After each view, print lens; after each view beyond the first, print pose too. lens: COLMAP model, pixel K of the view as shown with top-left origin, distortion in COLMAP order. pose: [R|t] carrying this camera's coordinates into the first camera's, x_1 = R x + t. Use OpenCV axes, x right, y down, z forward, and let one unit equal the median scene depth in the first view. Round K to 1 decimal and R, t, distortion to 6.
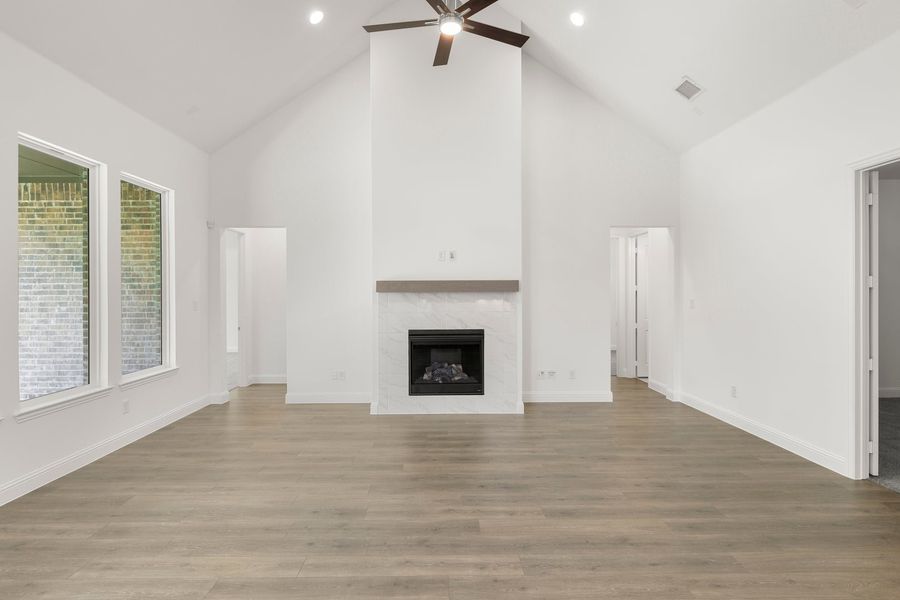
lens RADIAL K [[435.2, 0, 450.0], [0, 435.2, 300.0], [0, 0, 1]] dist [-0.001344, -0.000132]
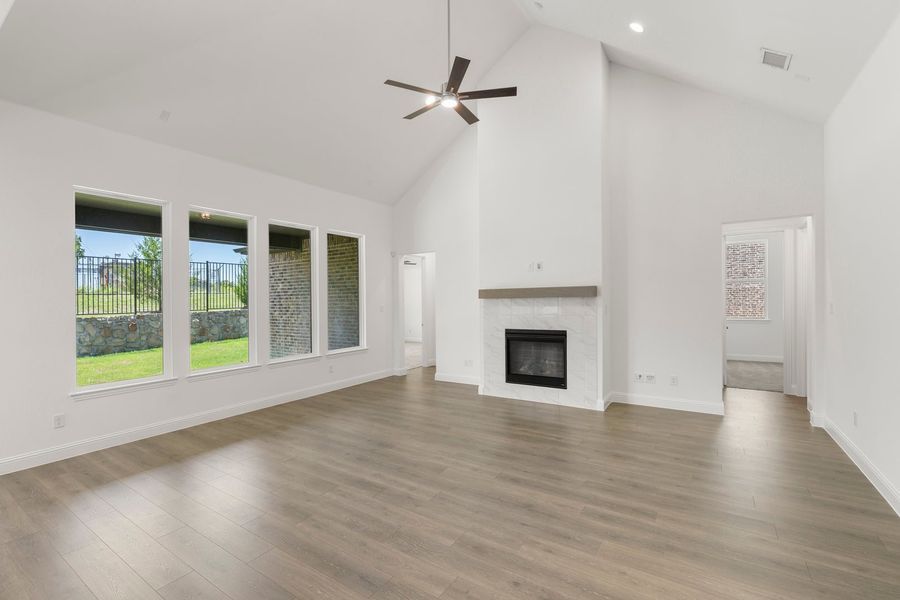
lens RADIAL K [[397.0, 0, 453.0], [0, 397.0, 305.3], [0, 0, 1]] dist [-0.001315, -0.000616]
pose [[0.828346, -0.002148, -0.560213, 0.420564], [0.003353, 0.999994, 0.001124, 0.000083], [0.560207, -0.002809, 0.828348, -0.007692]]
